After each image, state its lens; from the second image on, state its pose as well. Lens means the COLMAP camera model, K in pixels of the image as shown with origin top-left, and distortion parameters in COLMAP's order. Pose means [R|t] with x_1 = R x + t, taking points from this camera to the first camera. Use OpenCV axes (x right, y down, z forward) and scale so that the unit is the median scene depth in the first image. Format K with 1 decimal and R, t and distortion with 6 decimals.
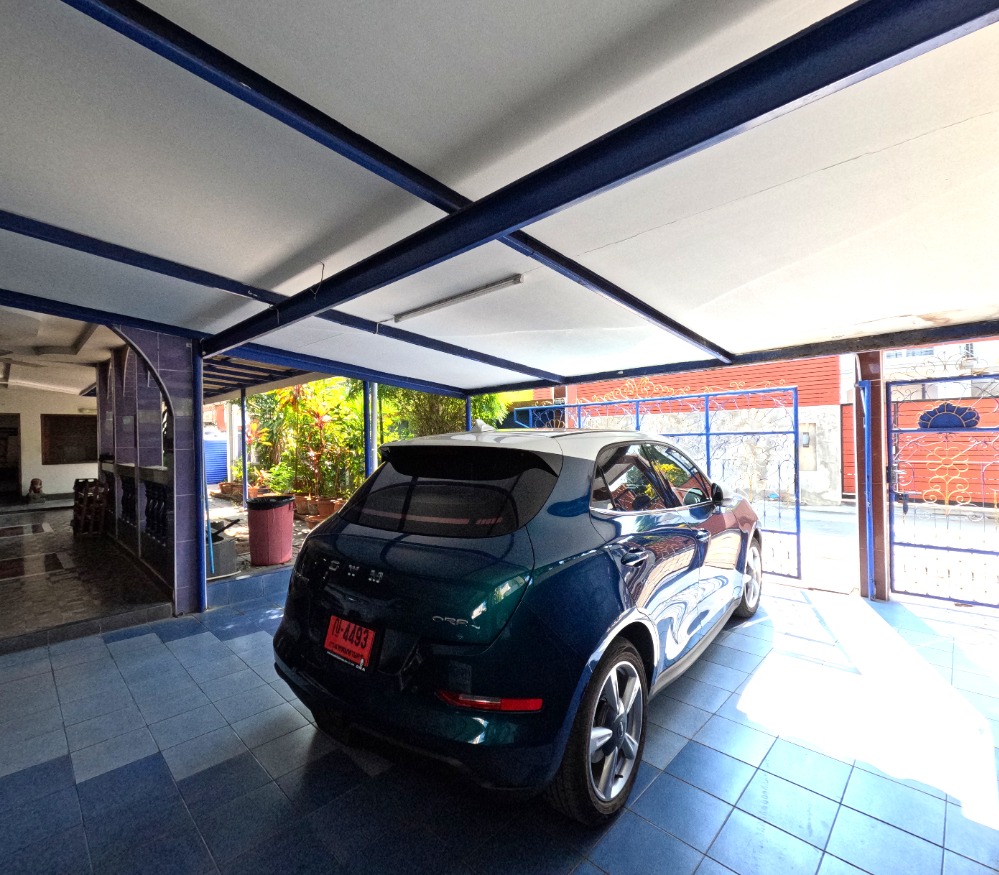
lens RADIAL K [[478.6, 0, 496.0], [0, 478.6, 438.7], [0, 0, 1]] dist [-0.000571, 0.001965]
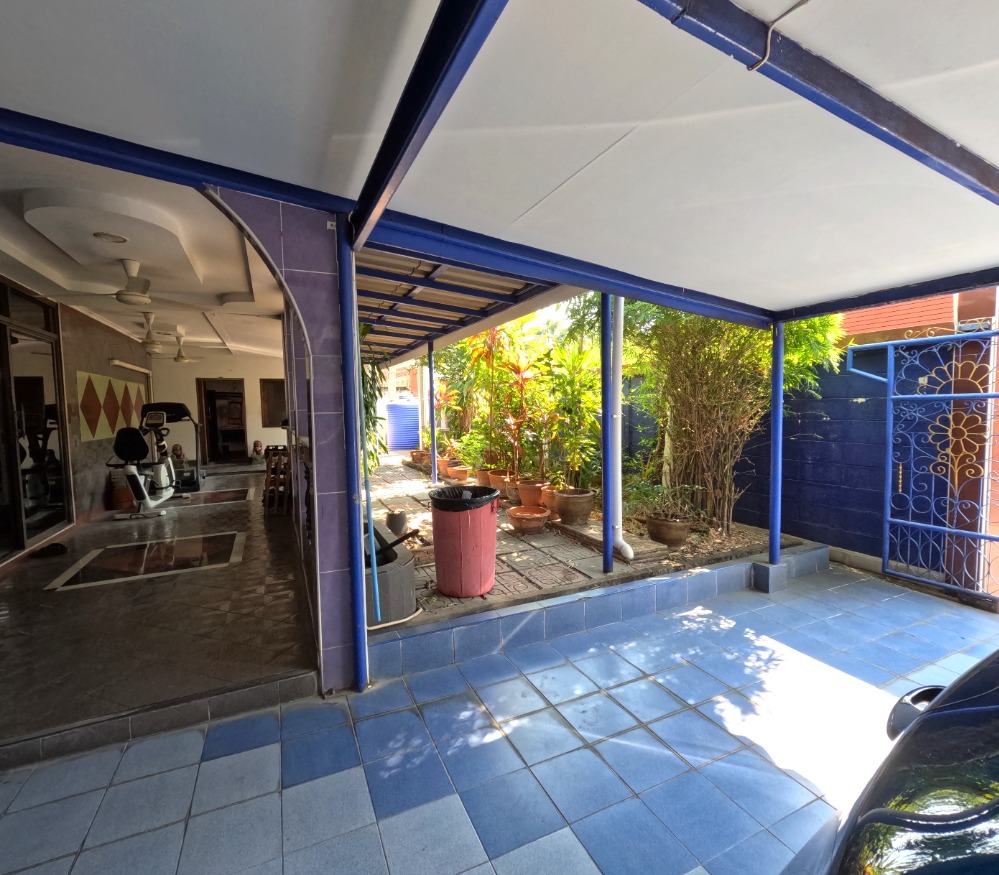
lens RADIAL K [[478.6, 0, 500.5], [0, 478.6, 437.2], [0, 0, 1]] dist [-0.000571, 0.001965]
pose [[0.938326, 0.024060, -0.344914, -0.128195], [-0.000970, 0.997755, 0.066961, 0.005970], [0.345751, -0.062497, 0.936243, 0.262252]]
